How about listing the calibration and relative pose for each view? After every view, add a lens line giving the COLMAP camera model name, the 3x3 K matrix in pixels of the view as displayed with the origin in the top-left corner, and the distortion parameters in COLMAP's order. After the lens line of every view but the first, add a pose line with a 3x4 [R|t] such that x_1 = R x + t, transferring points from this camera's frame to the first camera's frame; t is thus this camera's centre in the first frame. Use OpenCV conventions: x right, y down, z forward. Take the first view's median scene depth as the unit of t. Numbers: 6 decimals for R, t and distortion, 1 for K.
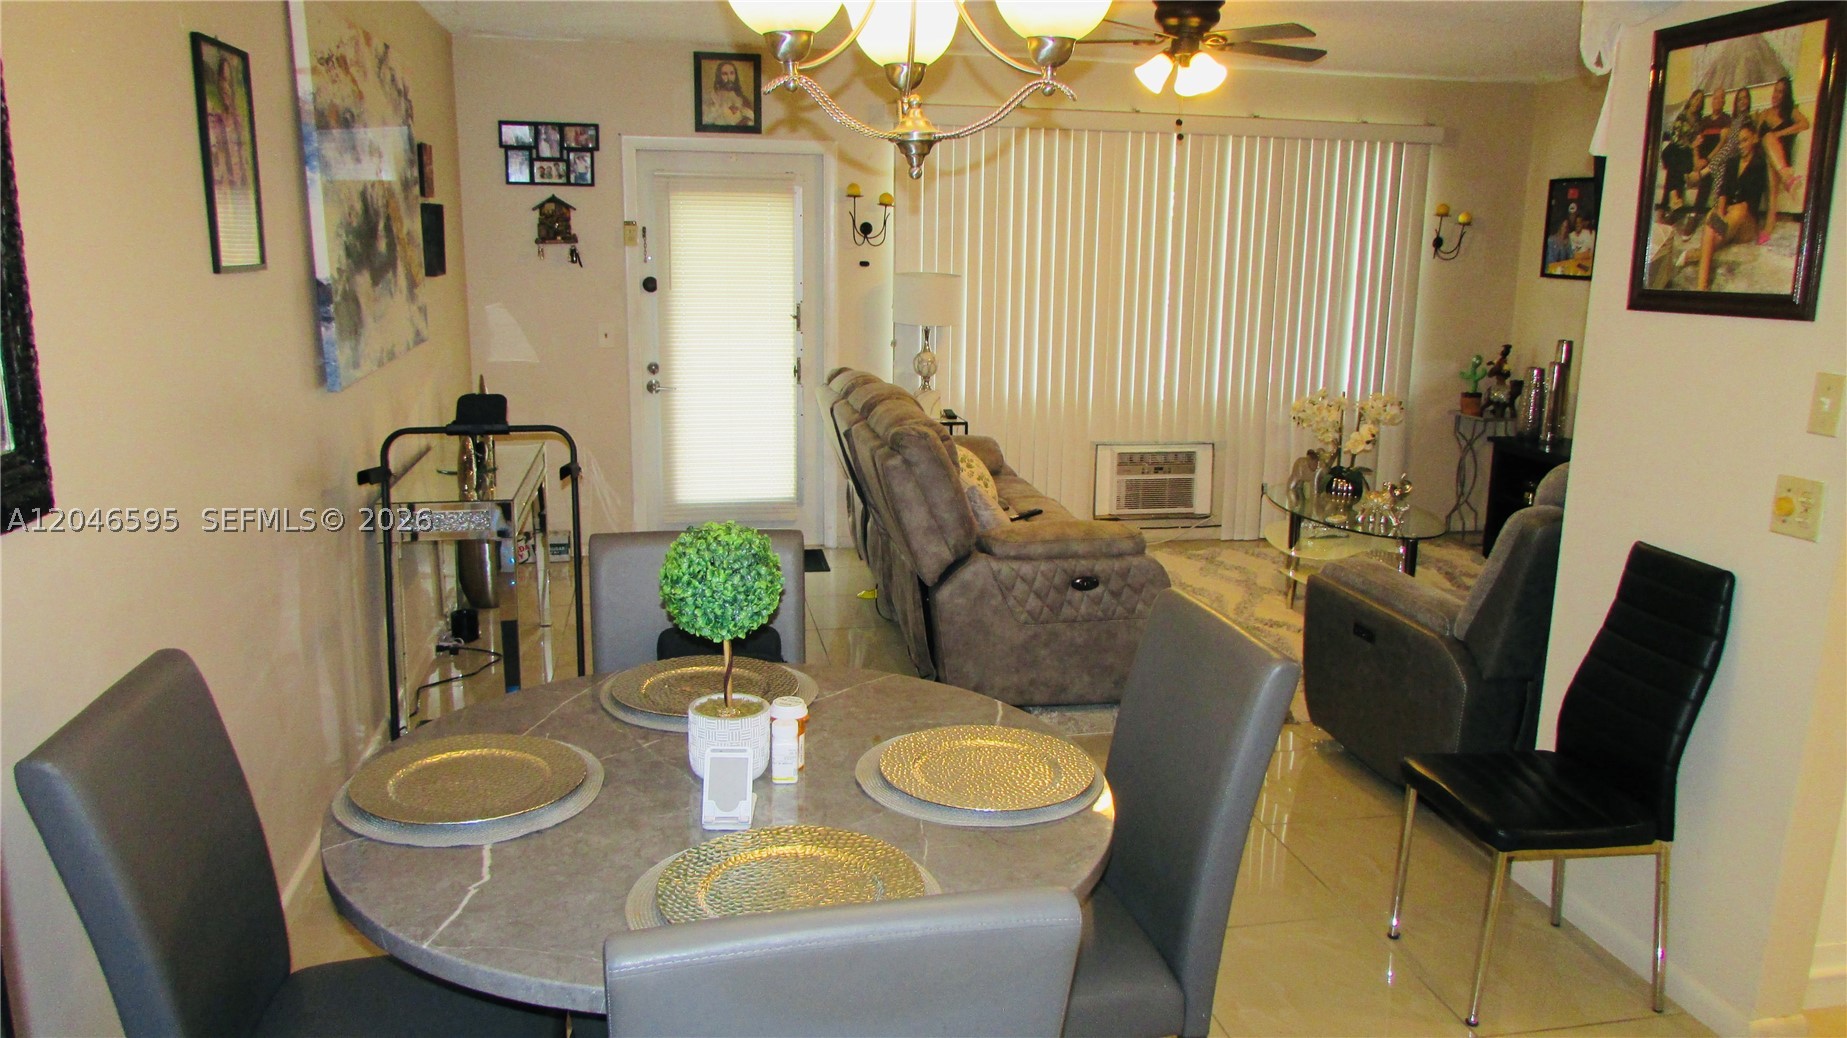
lens RADIAL K [[1327.8, 0, 930.3], [0, 1327.8, 515.4], [0, 0, 1]] dist [-0.020132, -0.005922]
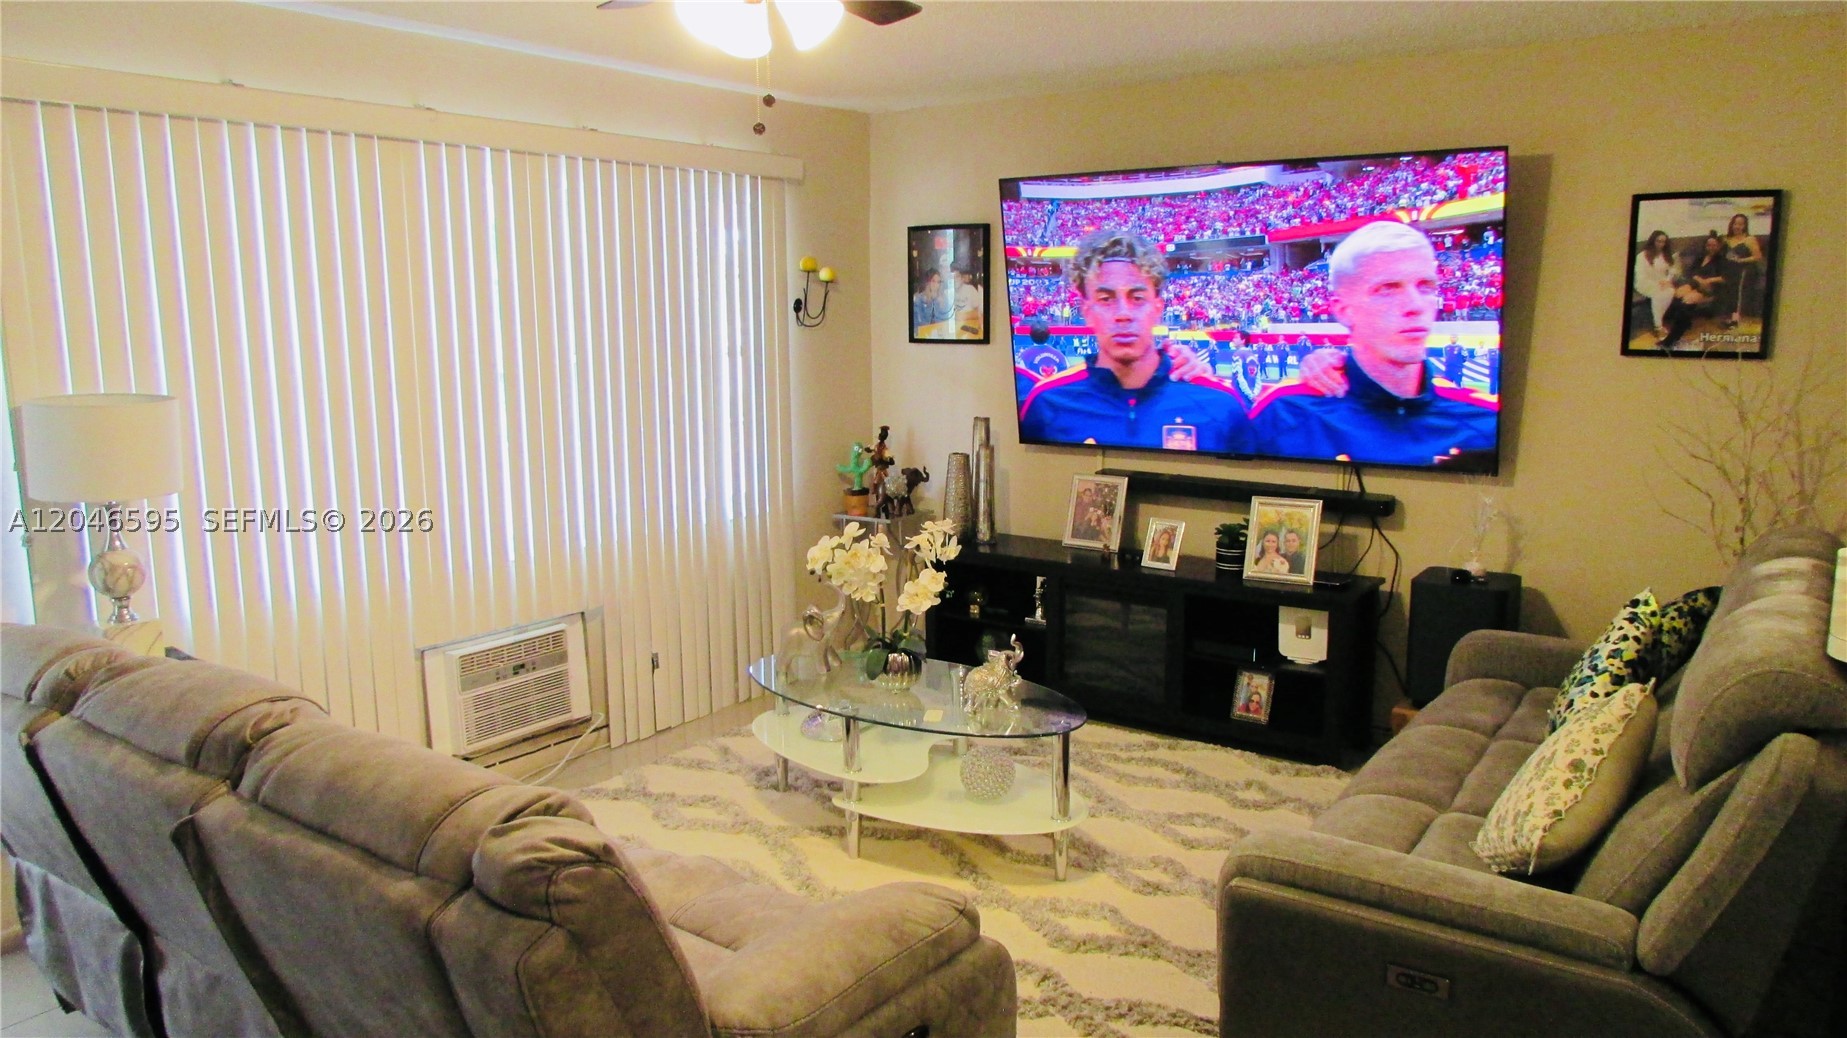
lens RADIAL K [[1327.8, 0, 915.6], [0, 1327.8, 519.8], [0, 0, 1]] dist [-0.020132, -0.005922]
pose [[0.729664, -0.136941, 0.669954, -0.119471], [0.161168, 0.986581, 0.026128, -0.100256], [-0.664542, 0.088910, 0.741943, 0.424096]]
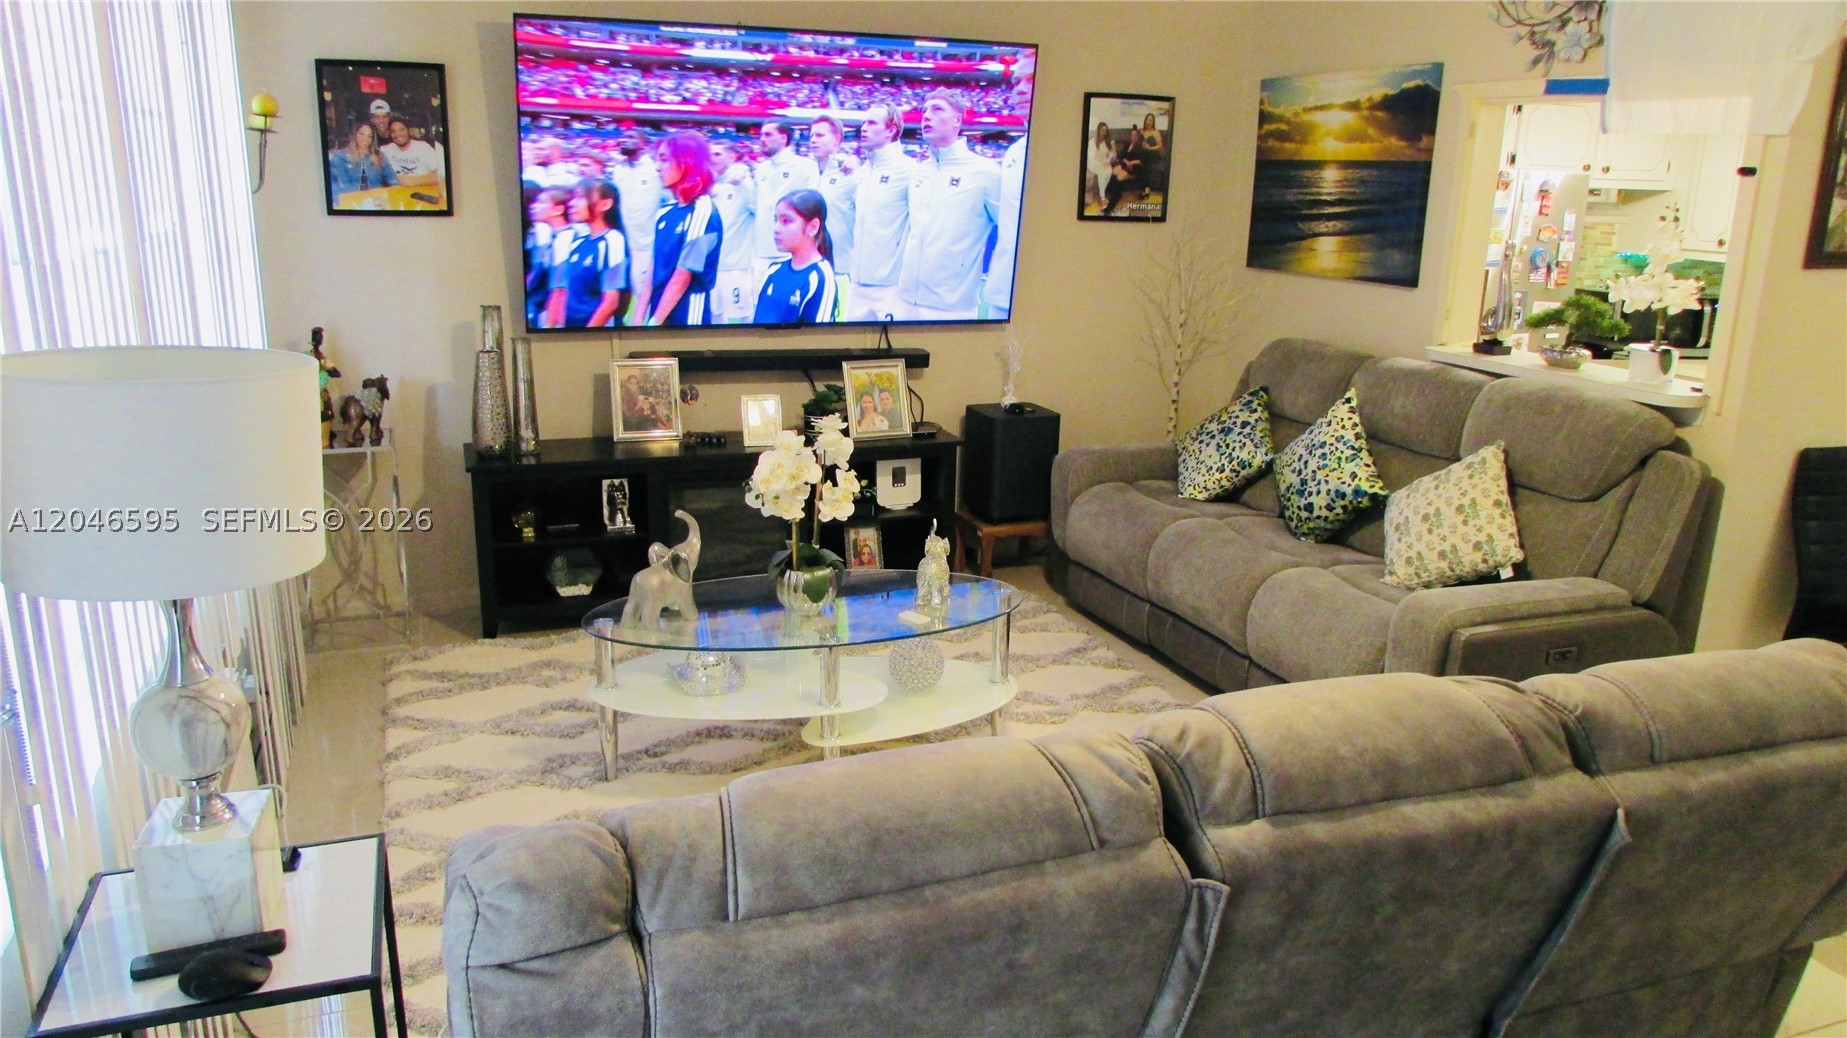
lens RADIAL K [[1327.8, 0, 915.8], [0, 1327.8, 515.1], [0, 0, 1]] dist [-0.020132, -0.005922]
pose [[-0.163764, -0.273601, 0.947800, -0.247636], [0.176912, 0.937050, 0.301065, -0.203927], [-0.970507, 0.216981, -0.105052, 0.900572]]
